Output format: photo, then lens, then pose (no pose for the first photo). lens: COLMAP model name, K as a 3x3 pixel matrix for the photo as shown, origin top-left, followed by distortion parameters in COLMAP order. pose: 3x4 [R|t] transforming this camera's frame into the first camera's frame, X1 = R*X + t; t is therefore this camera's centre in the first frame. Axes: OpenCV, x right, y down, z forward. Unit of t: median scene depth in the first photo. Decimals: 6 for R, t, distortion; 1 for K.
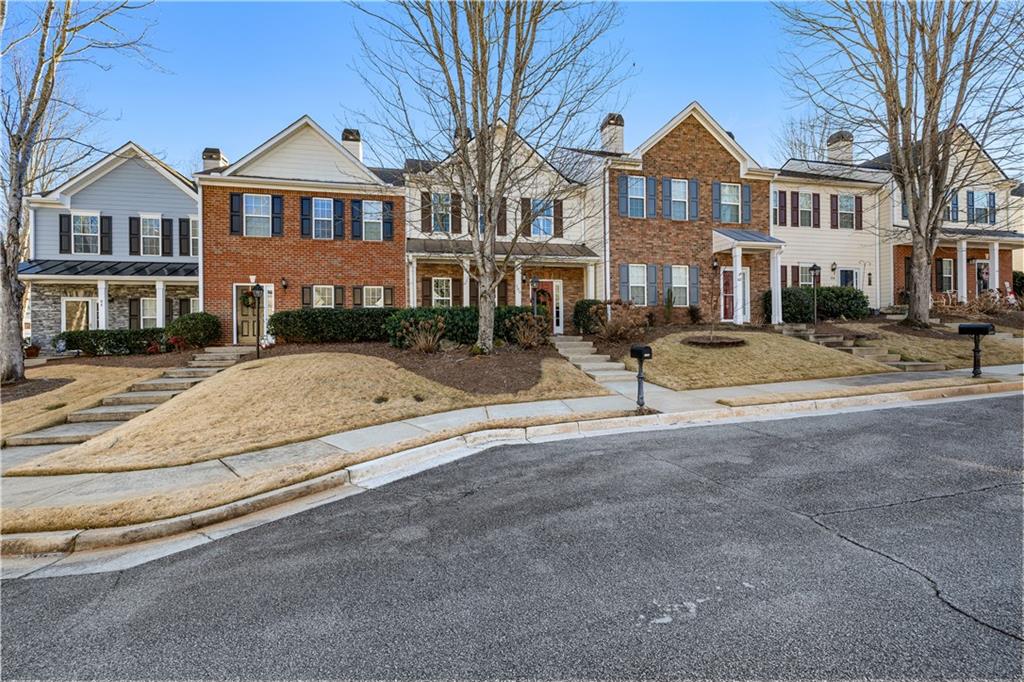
lens RADIAL K [[446.2, 0, 509.1], [0, 446.2, 342.9], [0, 0, 1]] dist [0.011834, -0.003643]
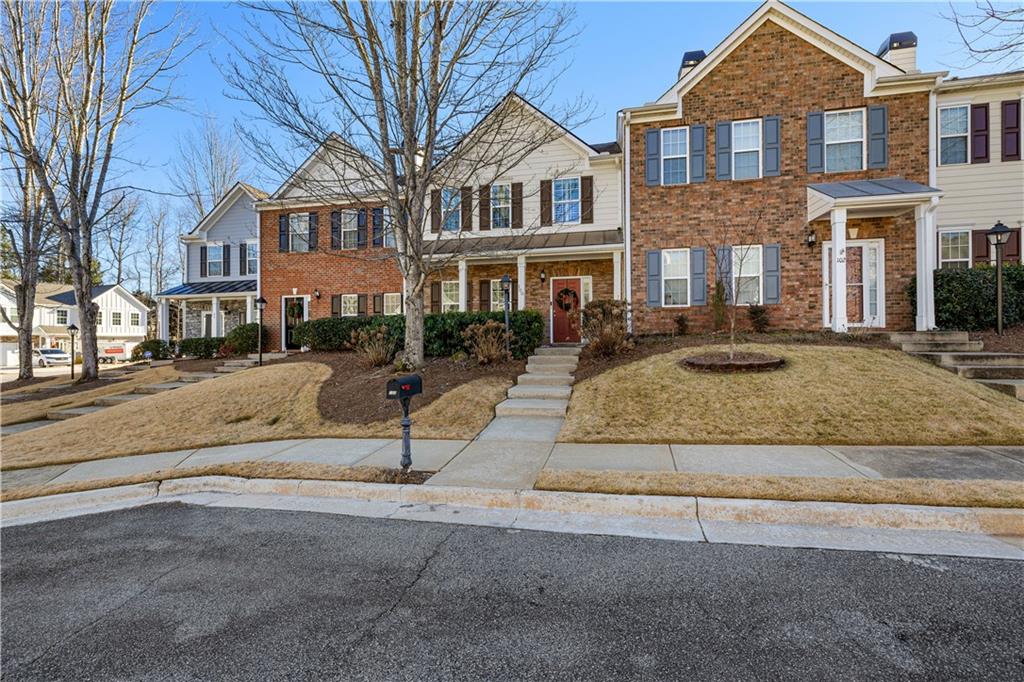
lens RADIAL K [[446.2, 0, 513.3], [0, 446.2, 342.0], [0, 0, 1]] dist [0.011834, -0.003643]
pose [[0.903624, 0.007995, -0.428253, 0.359423], [-0.008074, 0.999966, 0.001634, -0.024098], [0.428251, 0.001981, 0.903658, 0.230295]]
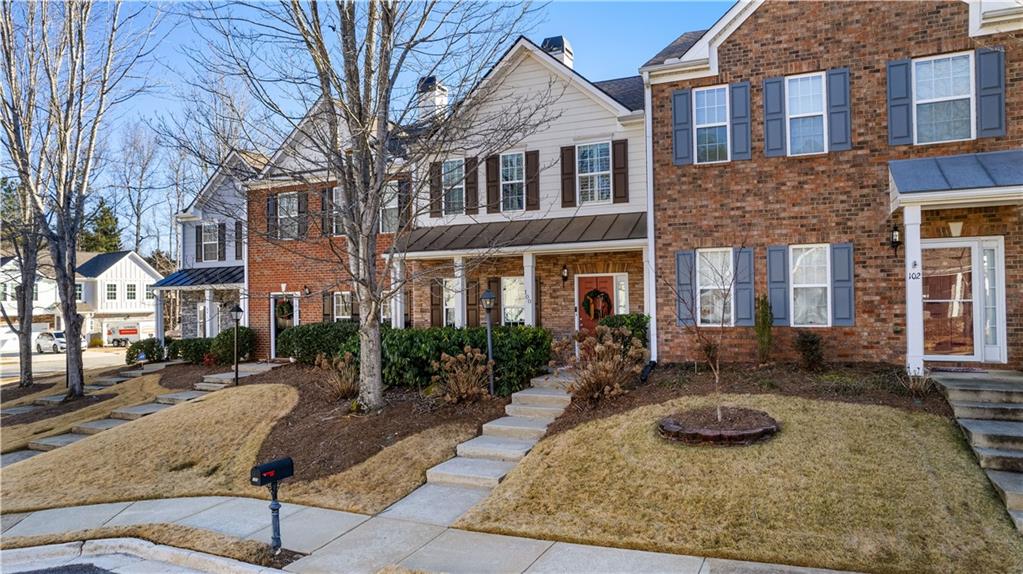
lens RADIAL K [[674.5, 0, 511.7], [0, 674.5, 296.4], [0, 0, 1]] dist [-0.044108, 0.037845]
pose [[0.786179, -0.000963, -0.617998, 0.593115], [0.002003, 0.999998, 0.000990, -0.118988], [0.617995, -0.002017, 0.786179, 0.209642]]
